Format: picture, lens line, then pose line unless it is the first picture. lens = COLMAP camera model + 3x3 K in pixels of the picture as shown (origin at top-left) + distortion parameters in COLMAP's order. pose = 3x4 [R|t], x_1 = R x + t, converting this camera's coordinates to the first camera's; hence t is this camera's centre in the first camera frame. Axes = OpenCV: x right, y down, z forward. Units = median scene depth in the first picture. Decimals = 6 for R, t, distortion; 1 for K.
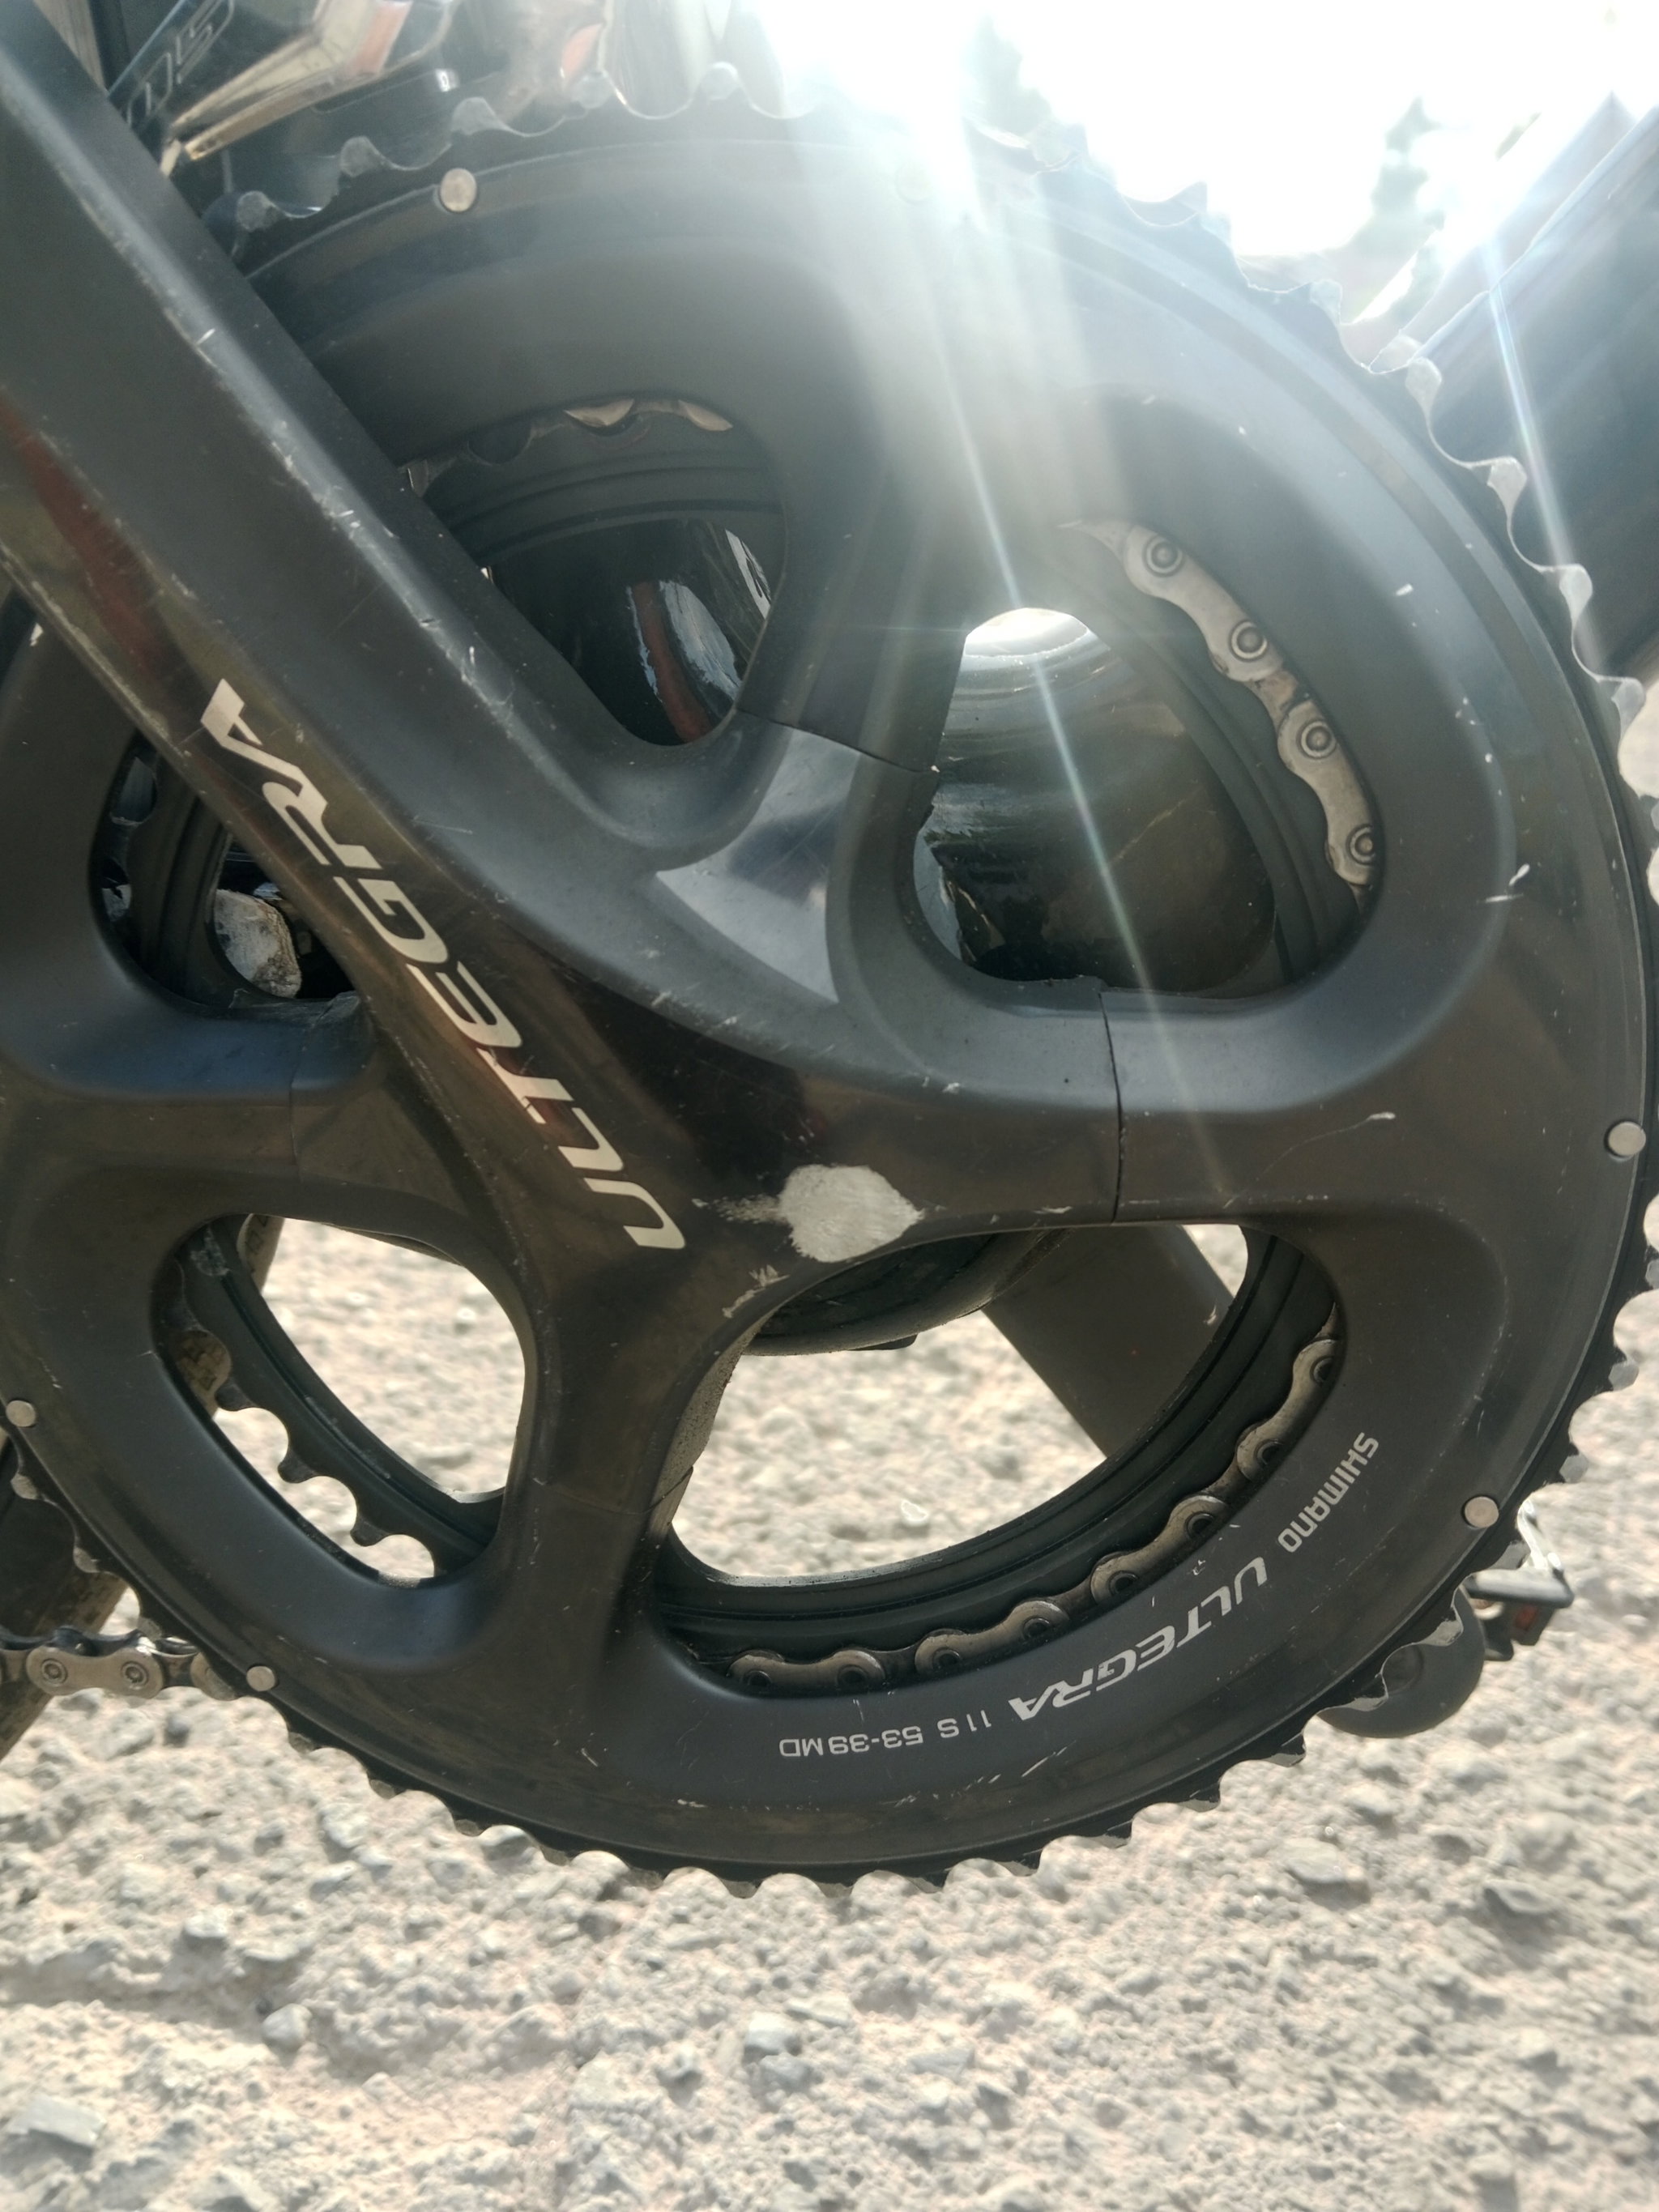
lens RADIAL K [[1875.3, 0, 826.3], [0, 1875.3, 1108.1], [0, 0, 1]] dist [-0.017321, -0.021170]
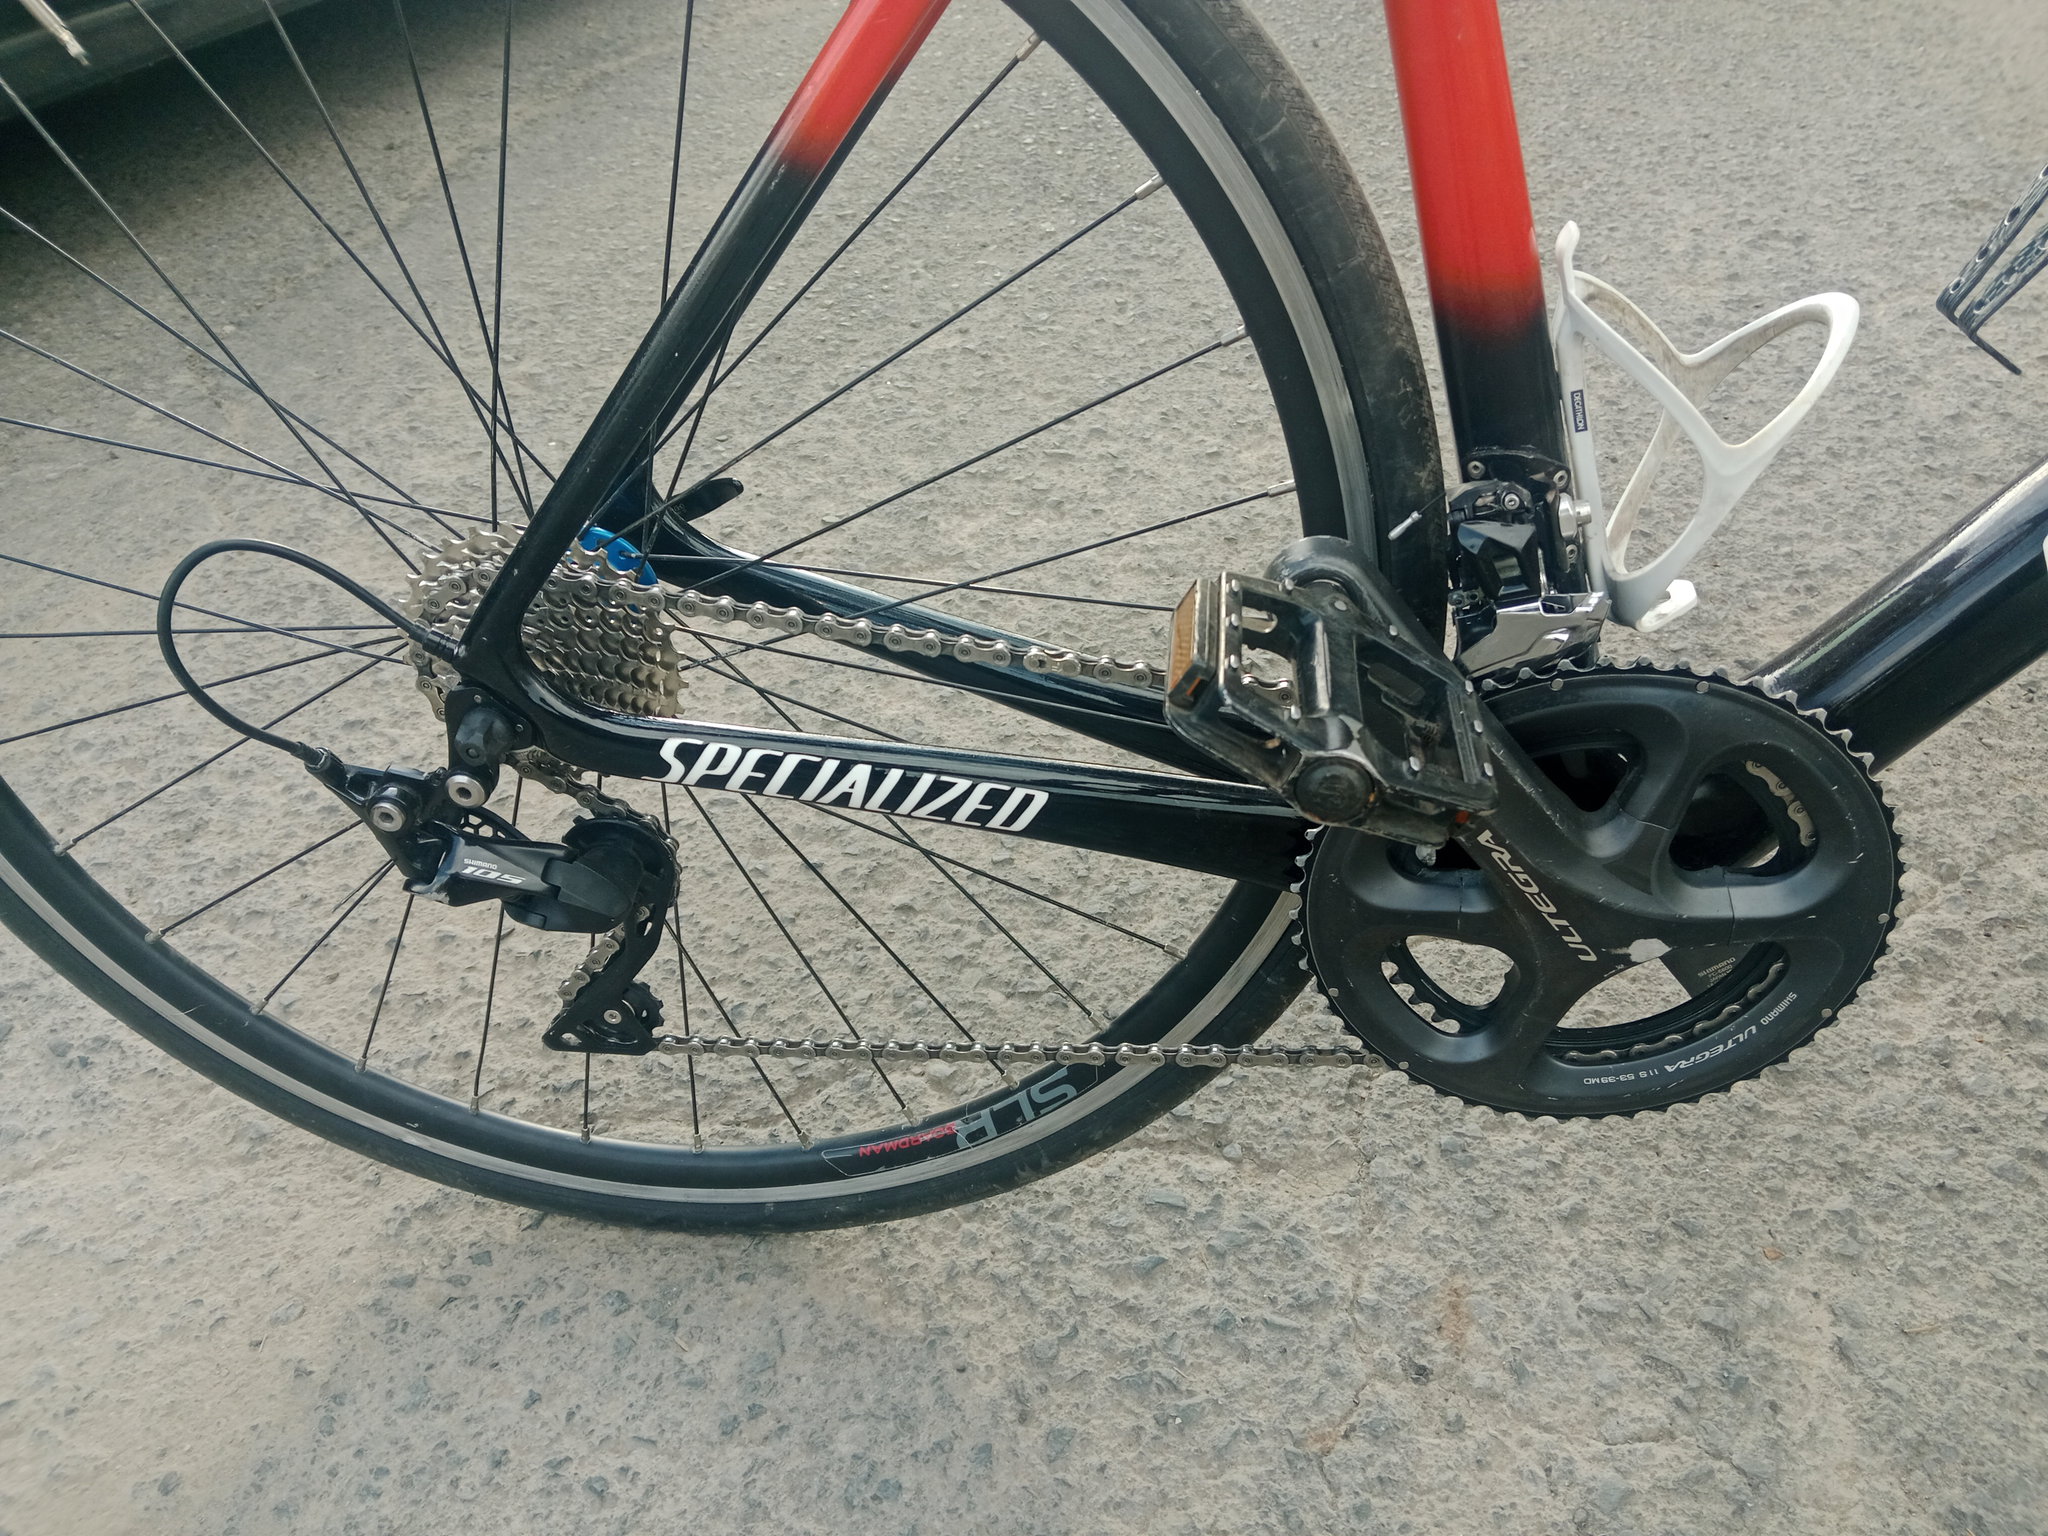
lens RADIAL K [[1736.2, 0, 1037.3], [0, 1736.2, 768.0], [0, 0, 1]] dist [-0.017321, -0.021170]
pose [[0.998607, -0.050554, -0.015136, -0.493504], [0.052771, 0.957095, 0.284930, -0.580918], [0.000082, -0.285332, 0.958429, -0.907368]]
